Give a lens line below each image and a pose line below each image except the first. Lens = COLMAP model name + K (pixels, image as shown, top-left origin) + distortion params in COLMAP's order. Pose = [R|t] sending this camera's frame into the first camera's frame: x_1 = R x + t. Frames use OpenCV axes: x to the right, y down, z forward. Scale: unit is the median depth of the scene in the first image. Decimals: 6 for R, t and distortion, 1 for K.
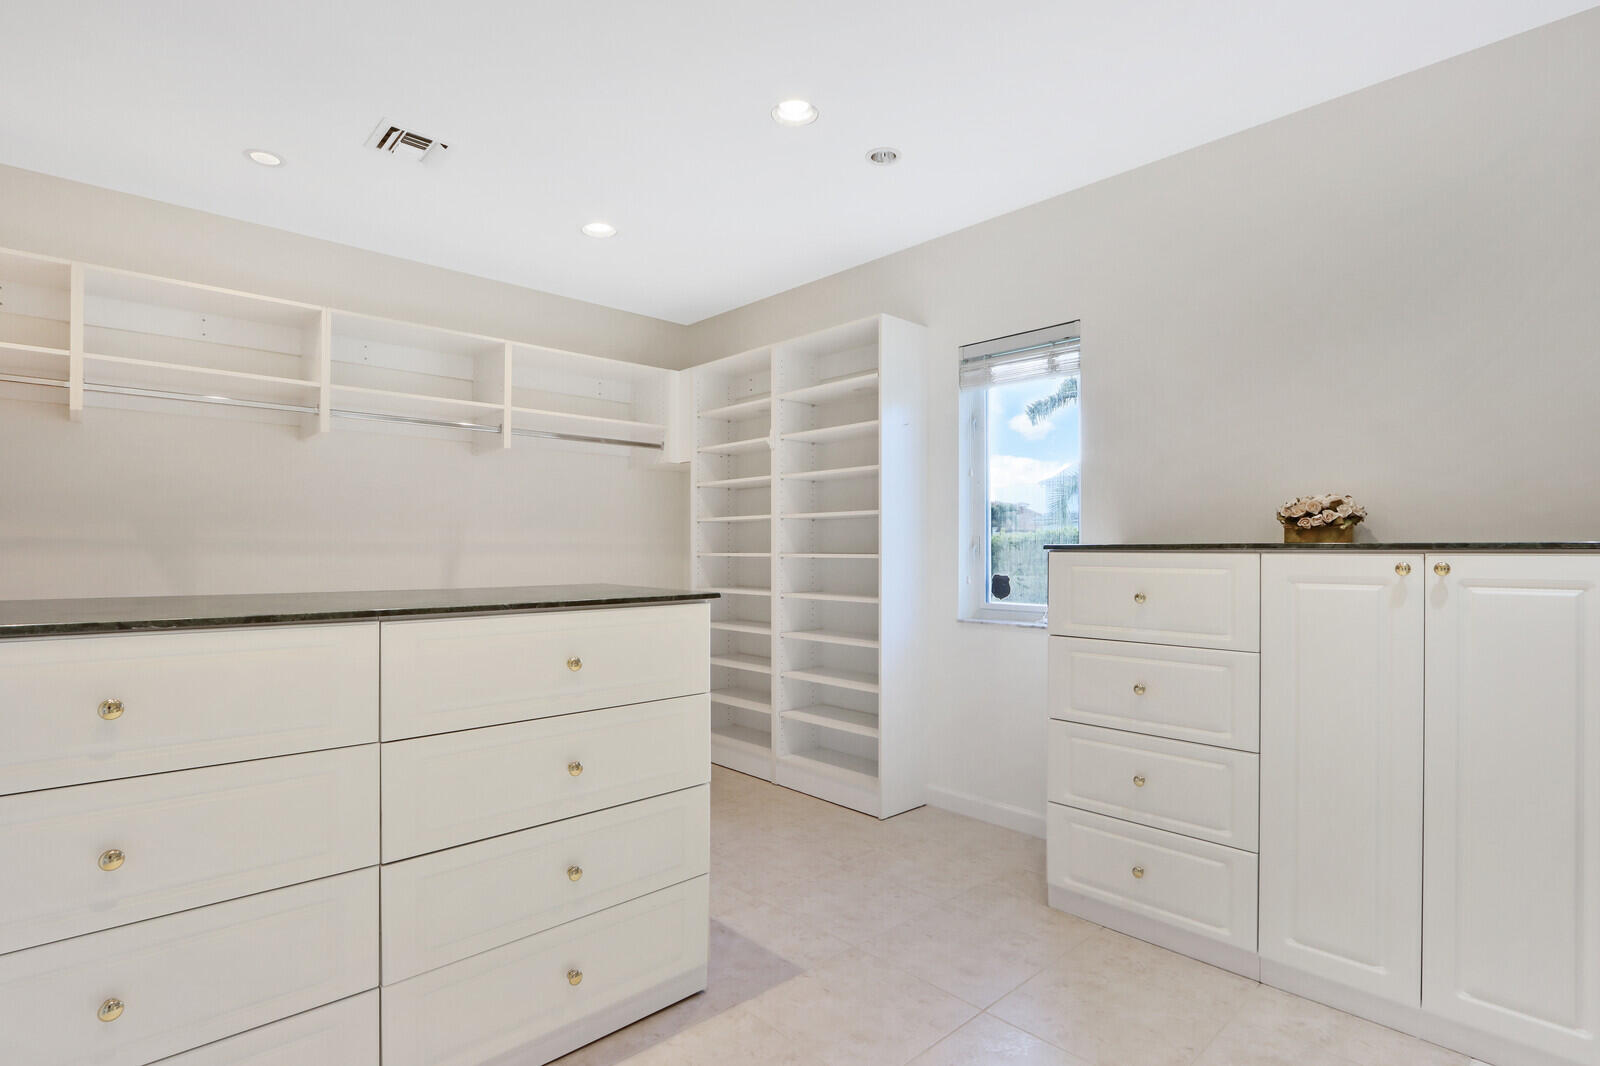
lens RADIAL K [[778.7, 0, 795.8], [0, 778.7, 543.7], [0, 0, 1]] dist [0.000186, -0.000548]
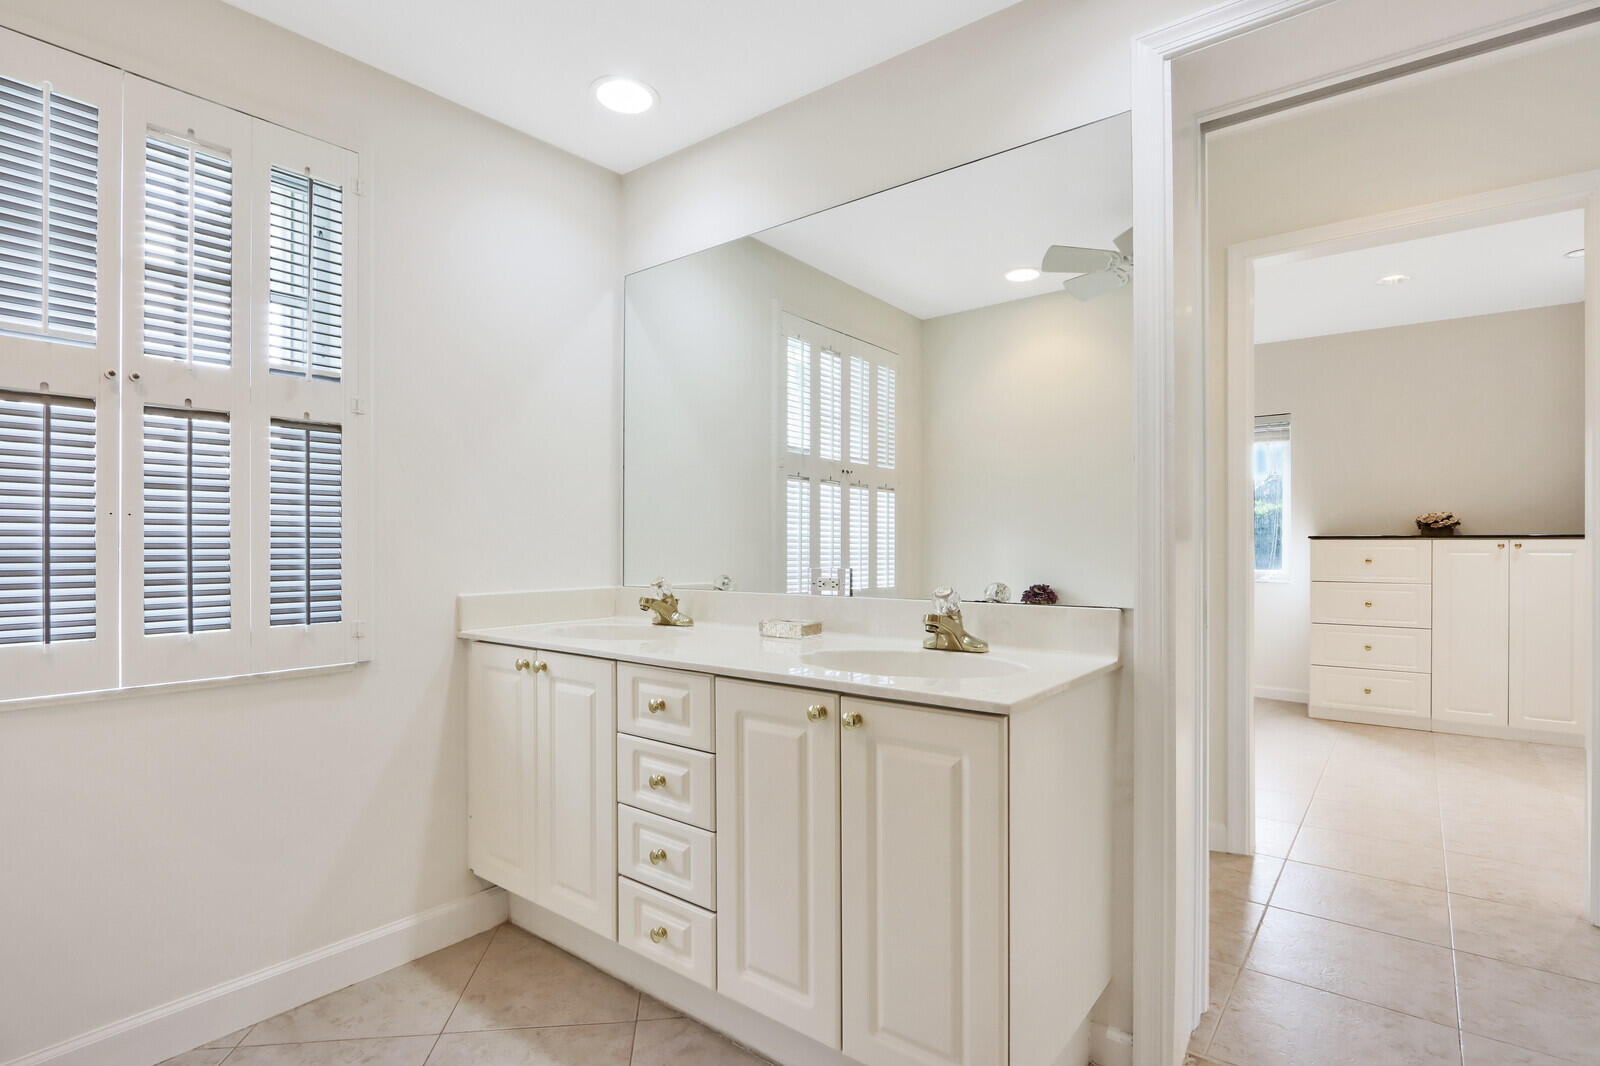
lens RADIAL K [[778.7, 0, 801.5], [0, 778.7, 538.8], [0, 0, 1]] dist [0.000186, -0.000548]
pose [[0.988567, -0.001682, 0.150771, -1.404076], [0.000939, 0.999987, 0.004995, -0.002791], [-0.150777, -0.004796, 0.988556, -0.860495]]
